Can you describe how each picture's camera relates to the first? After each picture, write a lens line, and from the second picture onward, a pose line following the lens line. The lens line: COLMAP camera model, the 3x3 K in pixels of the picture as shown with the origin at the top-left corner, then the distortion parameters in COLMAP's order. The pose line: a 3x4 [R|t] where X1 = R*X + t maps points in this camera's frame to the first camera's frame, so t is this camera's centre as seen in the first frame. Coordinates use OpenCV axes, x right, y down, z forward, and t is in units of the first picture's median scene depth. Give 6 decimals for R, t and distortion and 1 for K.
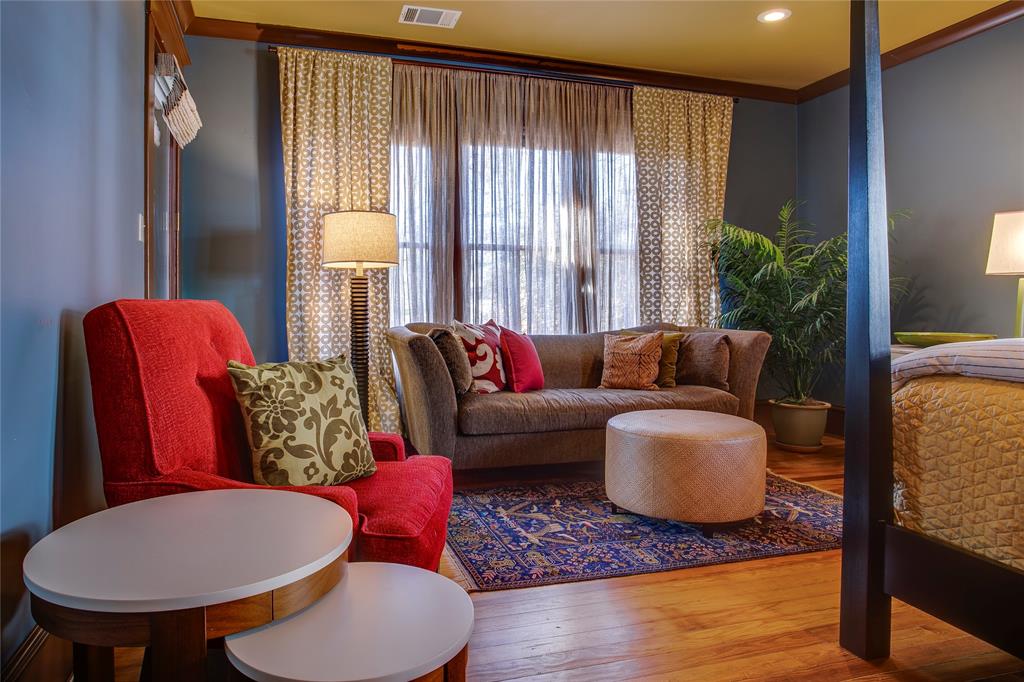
lens RADIAL K [[503.5, 0, 504.2], [0, 503.5, 345.0], [0, 0, 1]] dist [-0.031107, 0.014346]
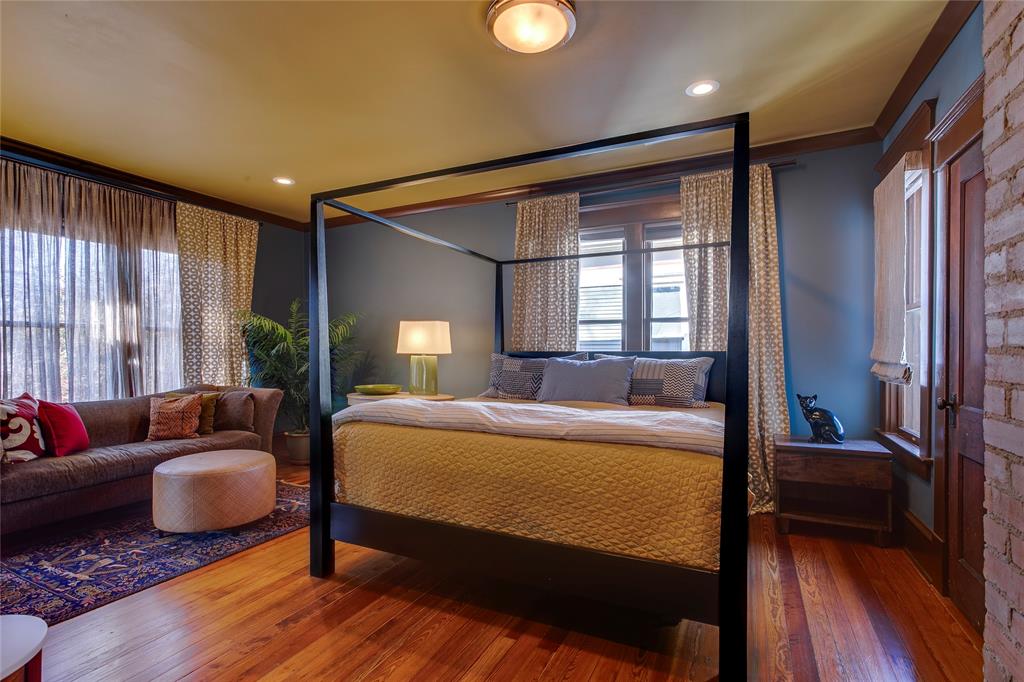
lens RADIAL K [[503.5, 0, 514.9], [0, 503.5, 344.9], [0, 0, 1]] dist [-0.031107, 0.014346]
pose [[0.682615, -0.009319, 0.730719, -0.088780], [0.006018, 0.999956, 0.007131, -0.162941], [-0.730753, -0.000470, 0.682641, -0.532837]]
